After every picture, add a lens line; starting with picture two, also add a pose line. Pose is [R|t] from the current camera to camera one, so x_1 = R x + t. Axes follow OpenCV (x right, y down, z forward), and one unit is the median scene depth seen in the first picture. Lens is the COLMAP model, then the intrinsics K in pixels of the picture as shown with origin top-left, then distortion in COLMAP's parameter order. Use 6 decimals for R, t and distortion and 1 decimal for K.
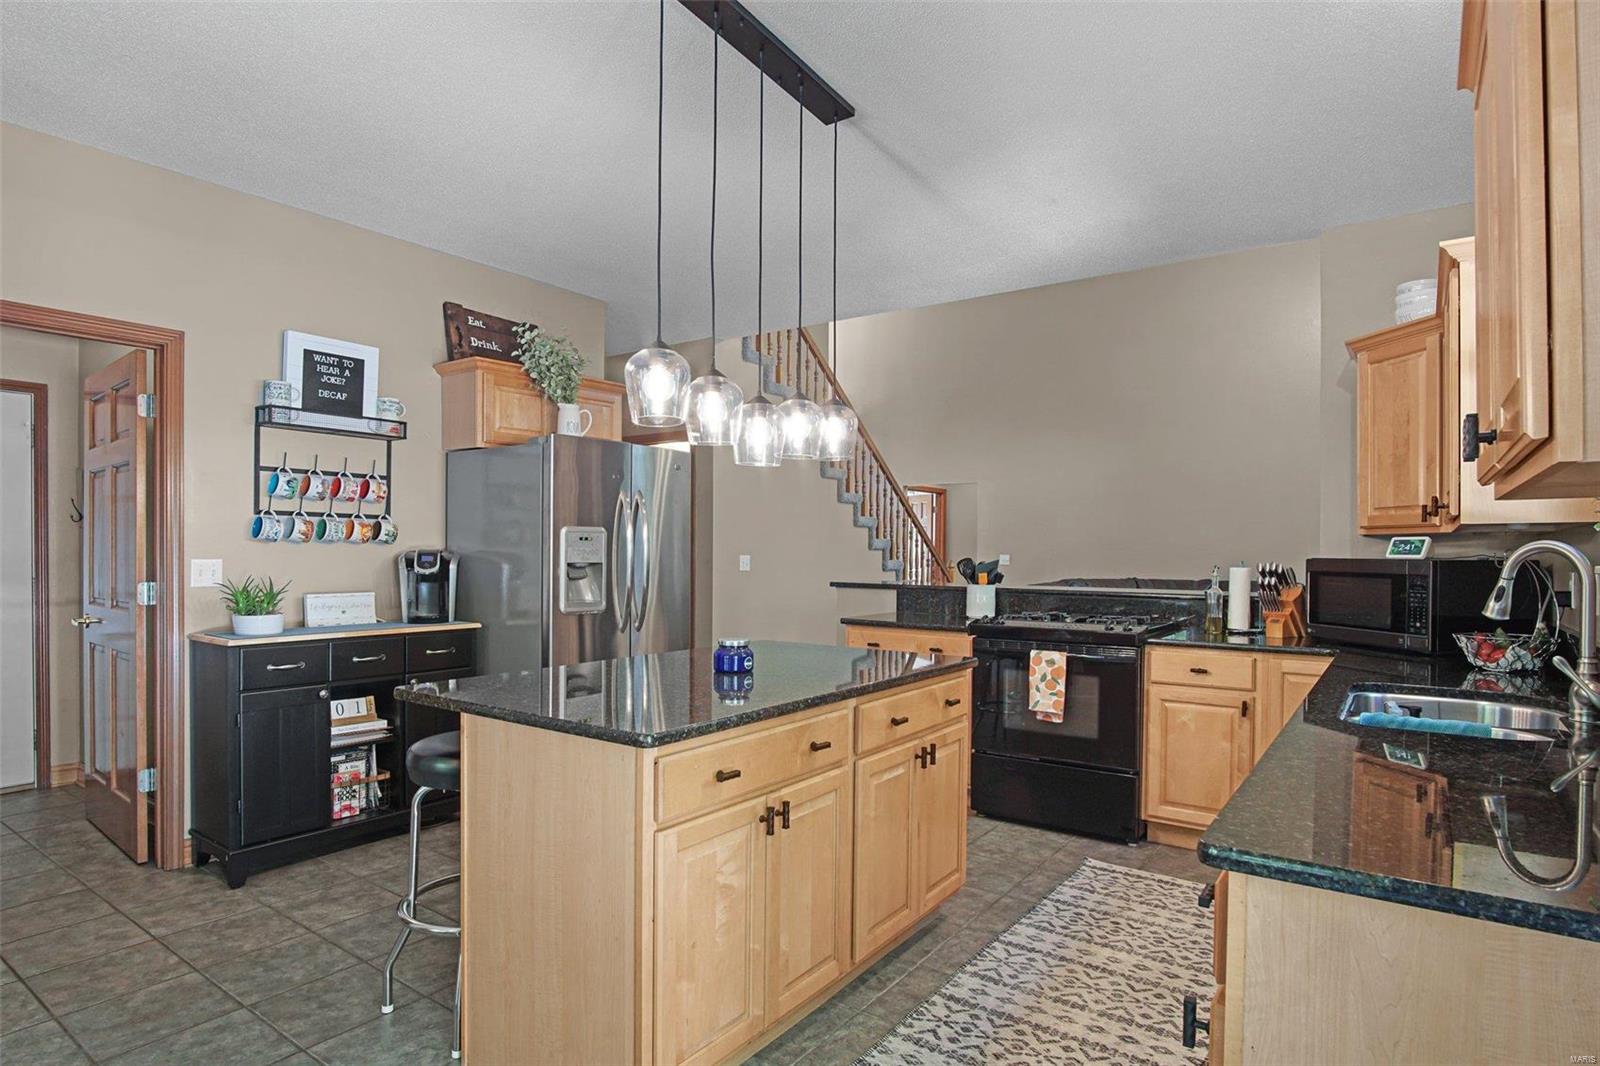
lens RADIAL K [[860.5, 0, 787.2], [0, 860.5, 545.4], [0, 0, 1]] dist [-0.028439, 0.005531]
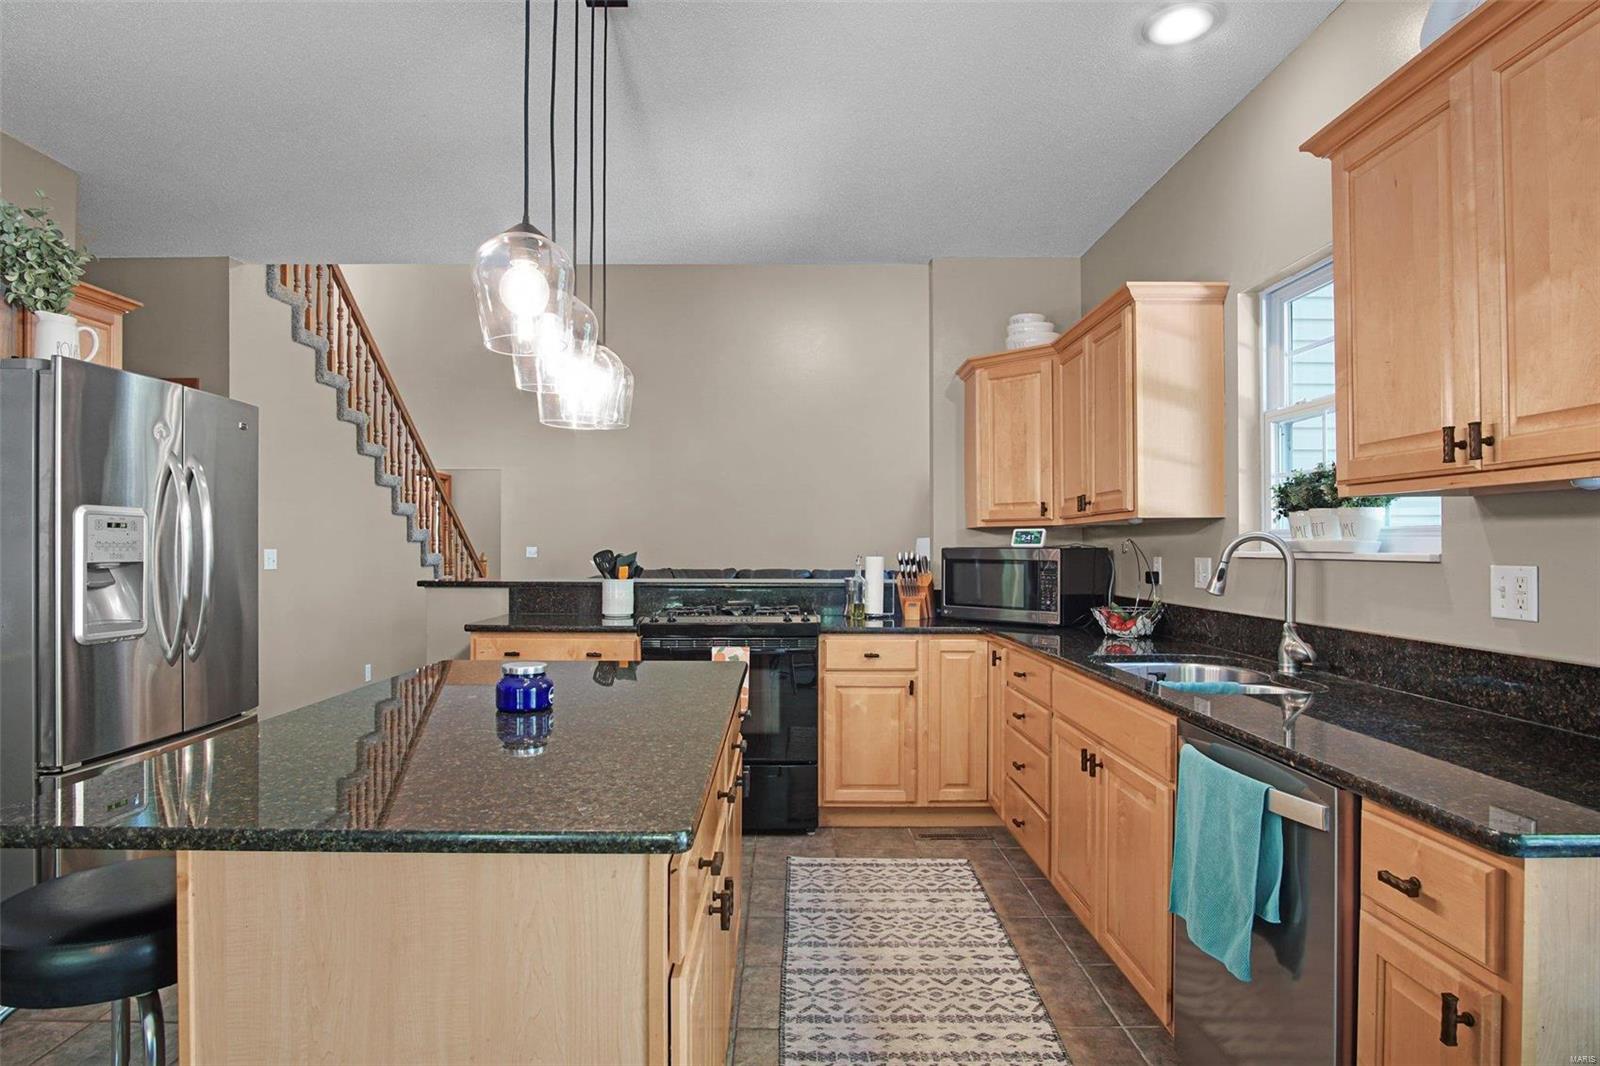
lens RADIAL K [[860.5, 0, 783.1], [0, 860.5, 537.3], [0, 0, 1]] dist [-0.028439, 0.005531]
pose [[0.807914, -0.000361, 0.589301, -0.234186], [0.000355, 1.000000, 0.000127, 0.001555], [-0.589301, 0.000107, 0.807914, 0.217562]]
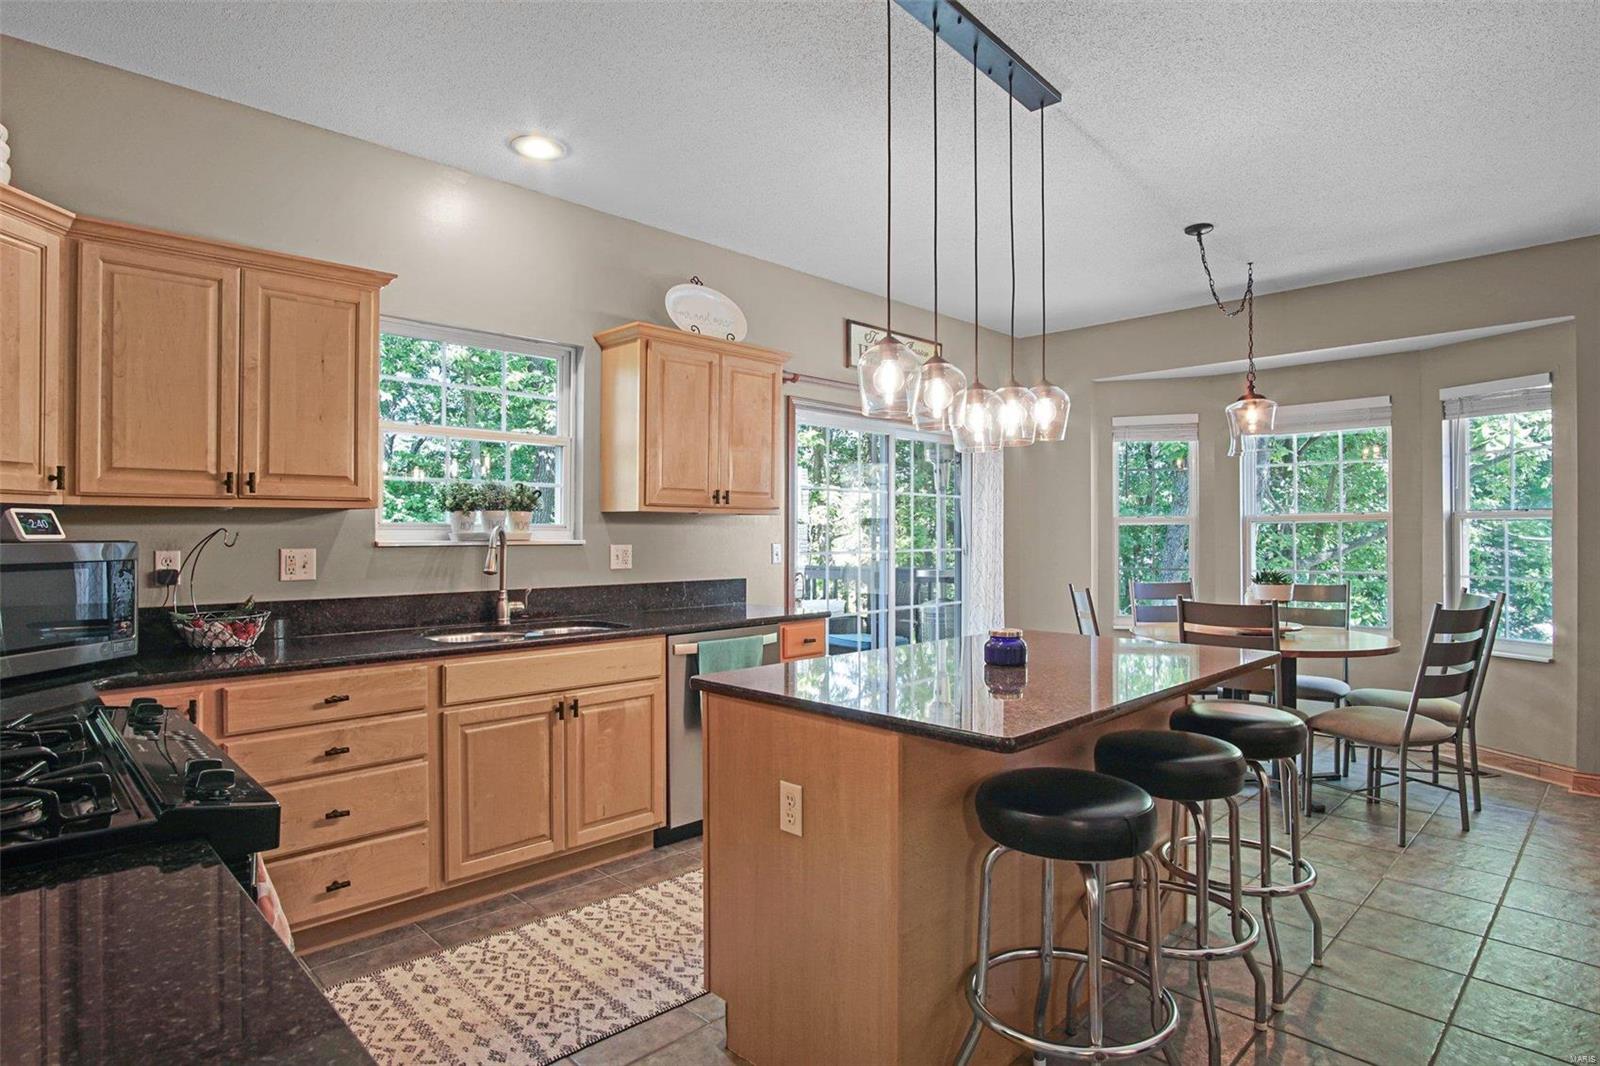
lens RADIAL K [[860.5, 0, 792.9], [0, 860.5, 536.7], [0, 0, 1]] dist [-0.028439, 0.005531]
pose [[-0.986647, -0.005101, 0.162793, 0.010456], [-0.005692, 0.999979, -0.003163, 0.010813], [-0.162773, -0.004047, -0.986655, 1.458545]]
